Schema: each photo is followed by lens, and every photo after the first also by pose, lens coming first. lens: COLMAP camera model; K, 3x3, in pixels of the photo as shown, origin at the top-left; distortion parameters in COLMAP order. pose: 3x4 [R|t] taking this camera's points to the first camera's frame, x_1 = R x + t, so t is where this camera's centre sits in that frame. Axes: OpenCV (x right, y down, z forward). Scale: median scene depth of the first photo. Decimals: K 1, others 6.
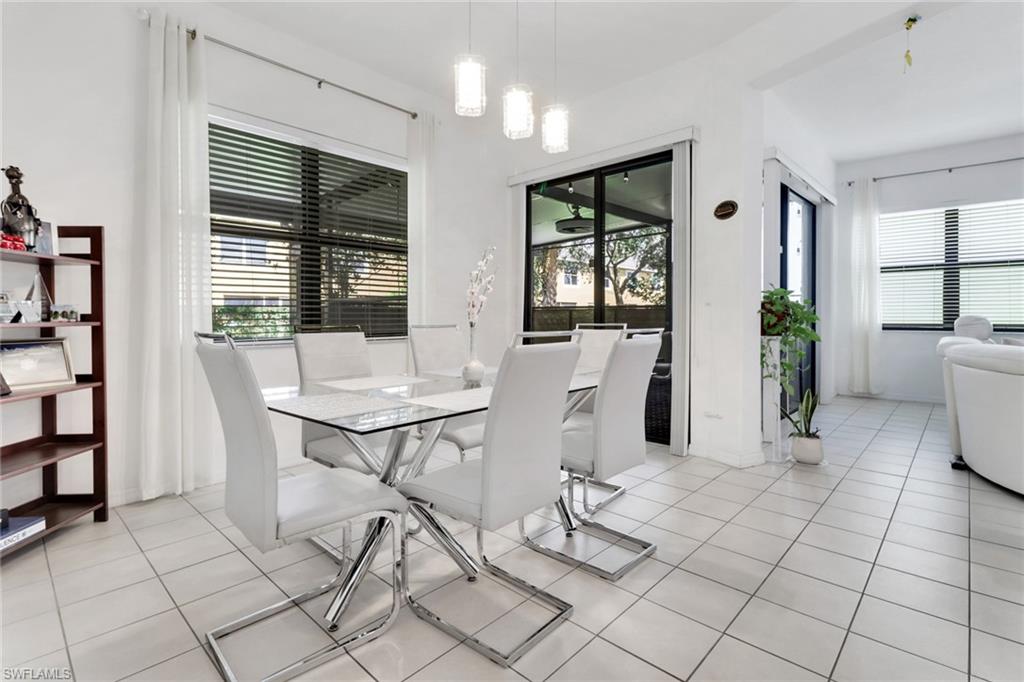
lens RADIAL K [[491.7, 0, 512.5], [0, 491.7, 328.2], [0, 0, 1]] dist [0.000171, -0.000508]
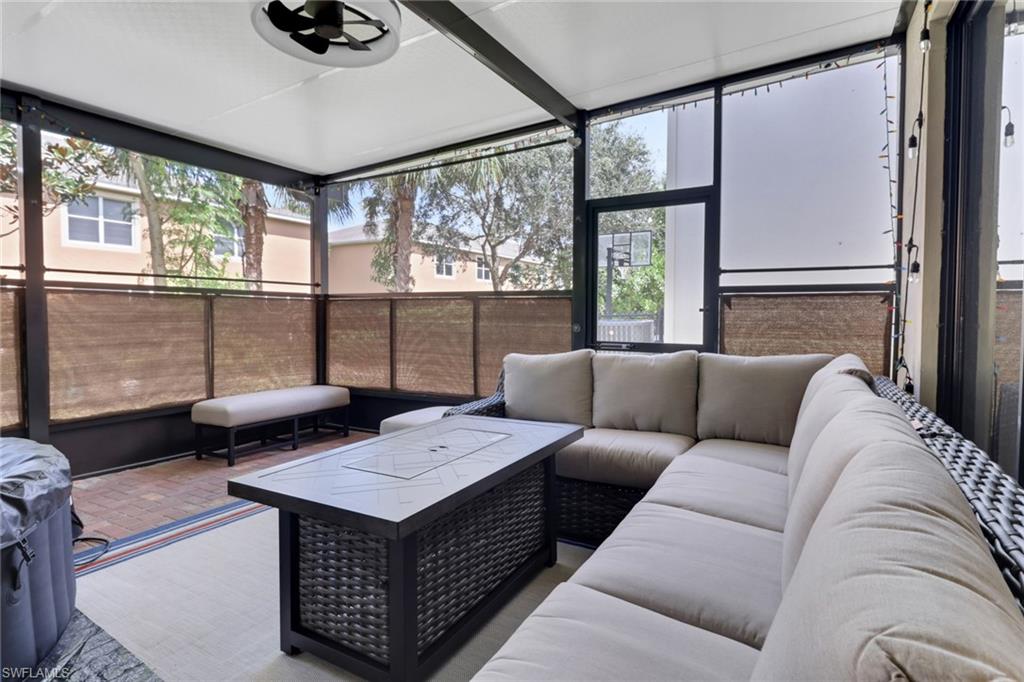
lens RADIAL K [[491.7, 0, 512.5], [0, 491.7, 328.2], [0, 0, 1]] dist [0.000171, -0.000508]
pose [[0.971046, 0.006428, 0.238805, 0.051497], [-0.009045, 0.999910, 0.009865, -0.008614], [-0.238720, -0.011739, 0.971018, 0.227360]]
